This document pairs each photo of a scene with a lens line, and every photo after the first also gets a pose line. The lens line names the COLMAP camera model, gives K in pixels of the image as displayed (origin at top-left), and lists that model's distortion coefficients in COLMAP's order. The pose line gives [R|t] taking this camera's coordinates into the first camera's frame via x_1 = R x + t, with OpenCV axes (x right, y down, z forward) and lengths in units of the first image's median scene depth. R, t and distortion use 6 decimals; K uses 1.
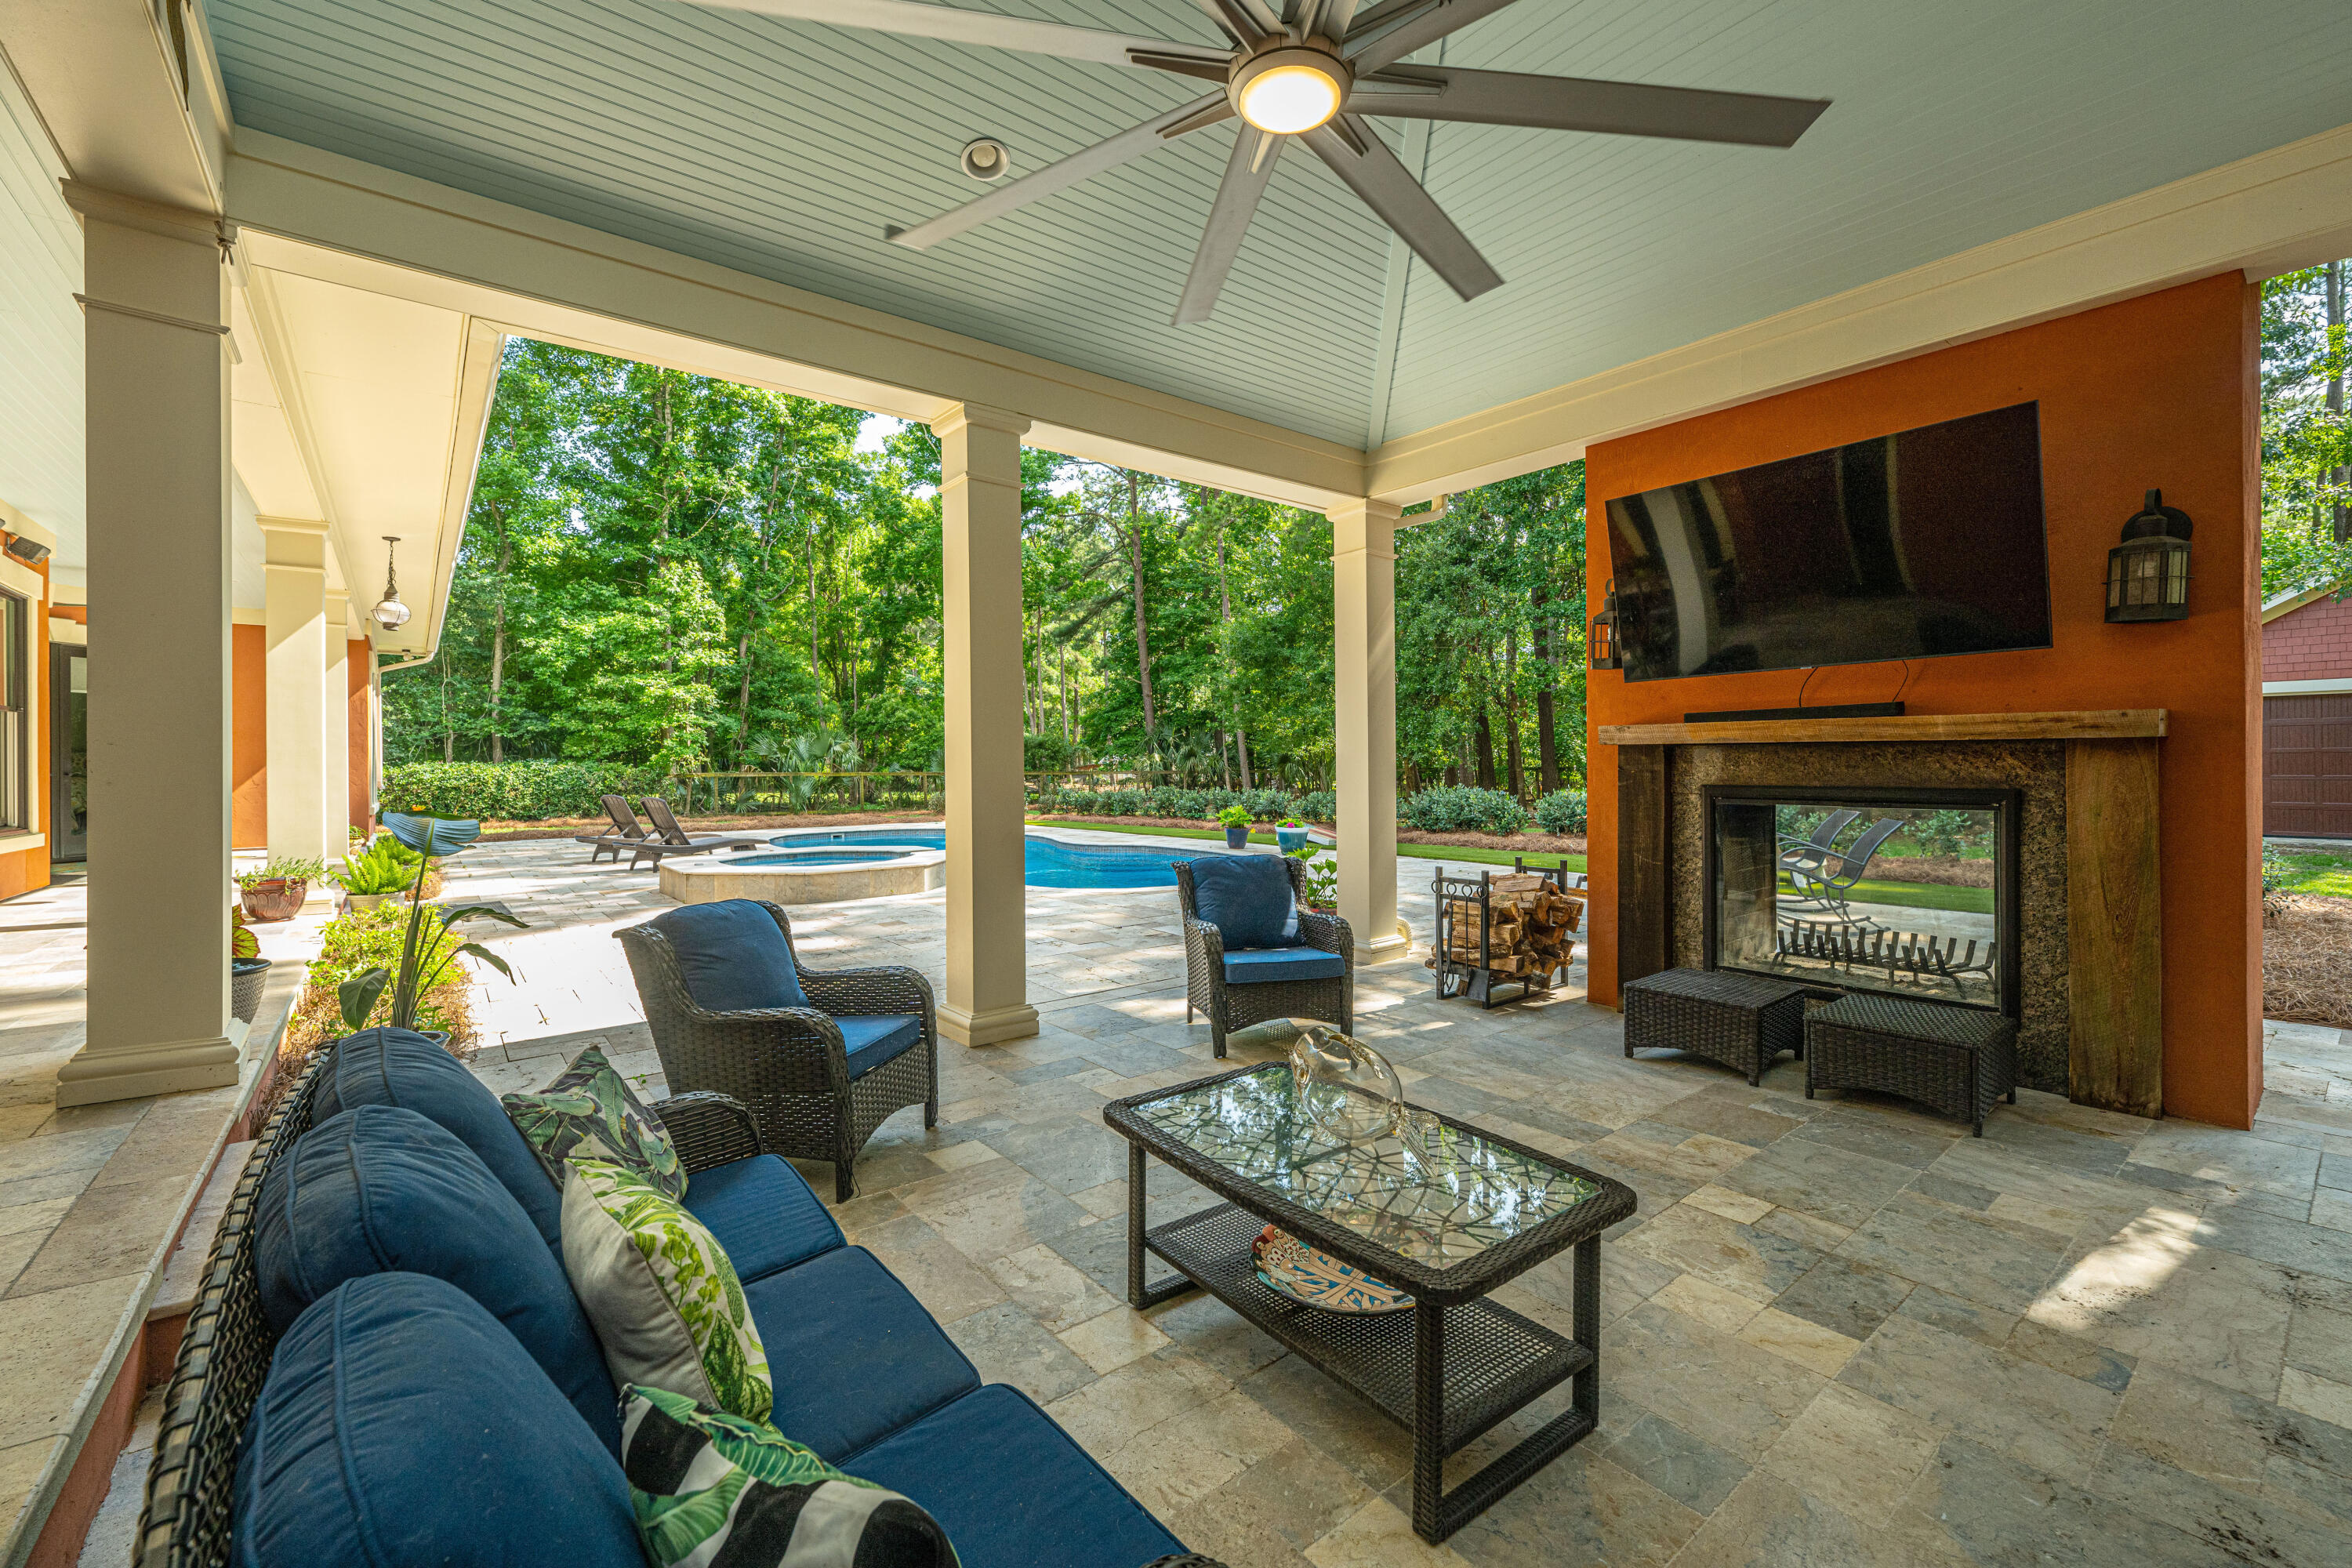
lens RADIAL K [[892.5, 0, 1217.3], [0, 892.5, 762.5], [0, 0, 1]] dist [0.001012, 0.000064]
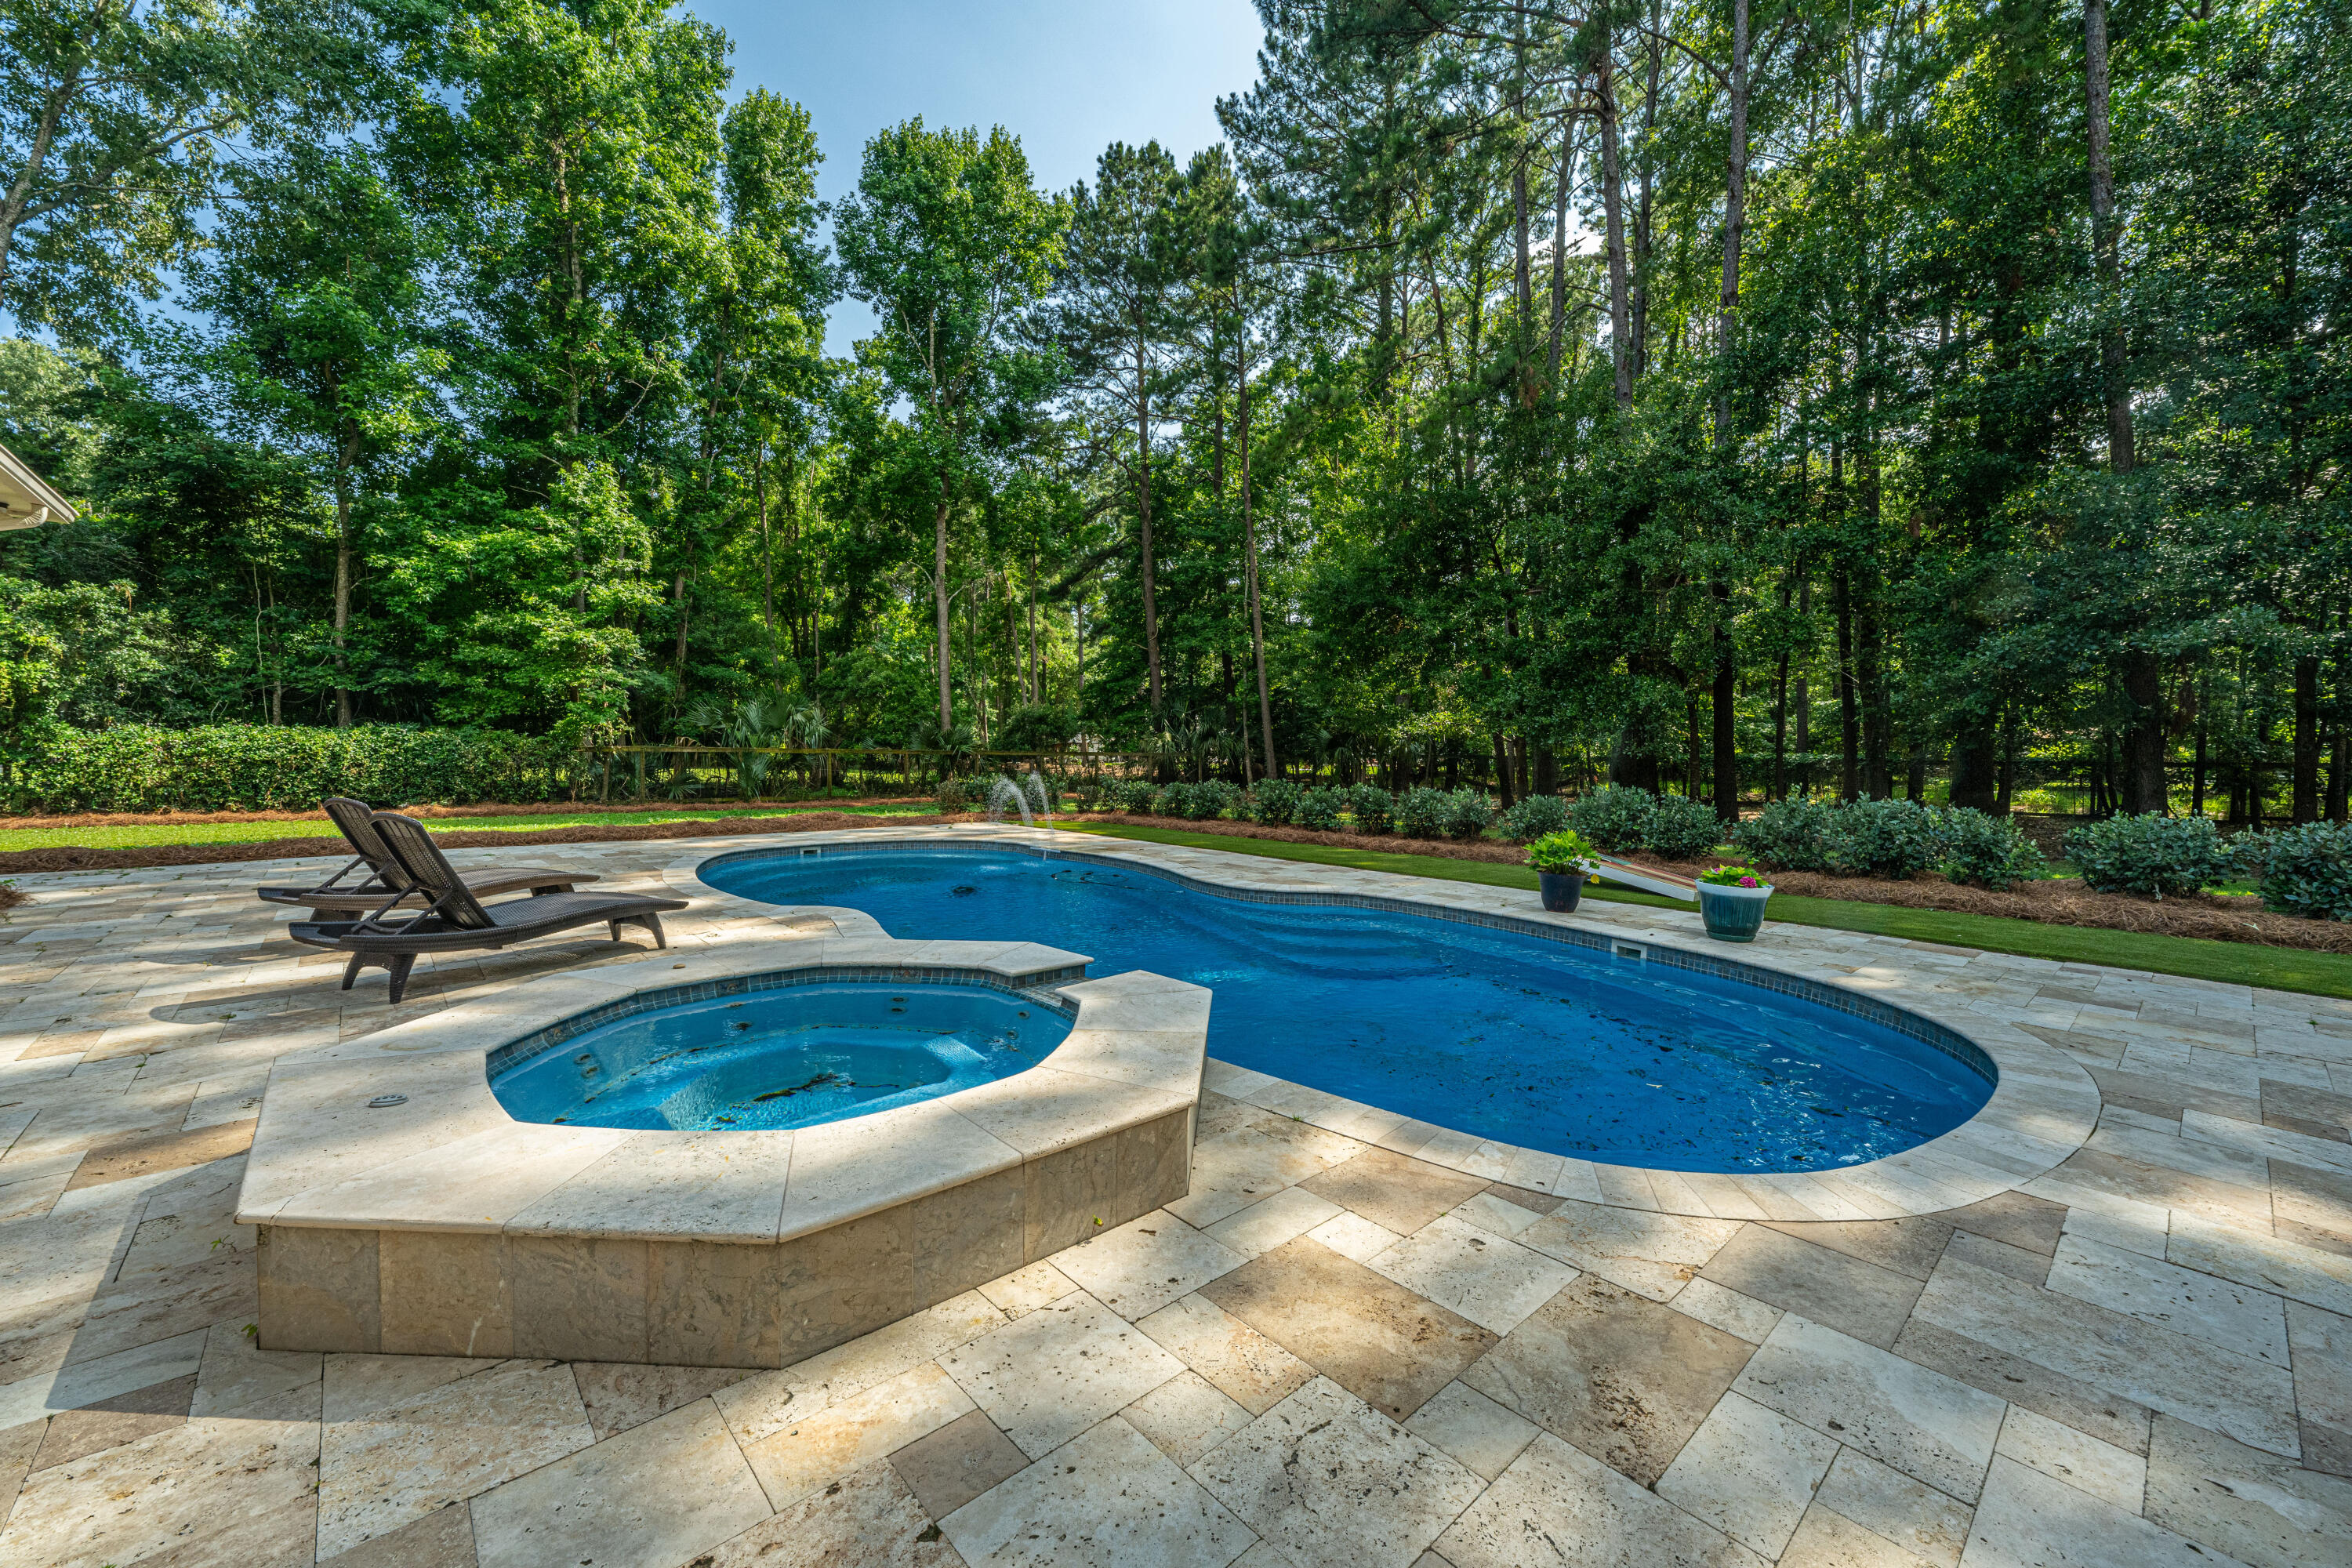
lens RADIAL K [[935.1, 0, 1176.0], [0, 935.1, 784.0], [0, 0, 1]] dist [-0.000627, -0.000073]
pose [[0.999744, 0.019171, -0.012054, -0.095411], [-0.018619, 0.998840, 0.044406, -0.000155], [0.012891, -0.044170, 0.998941, 0.208255]]
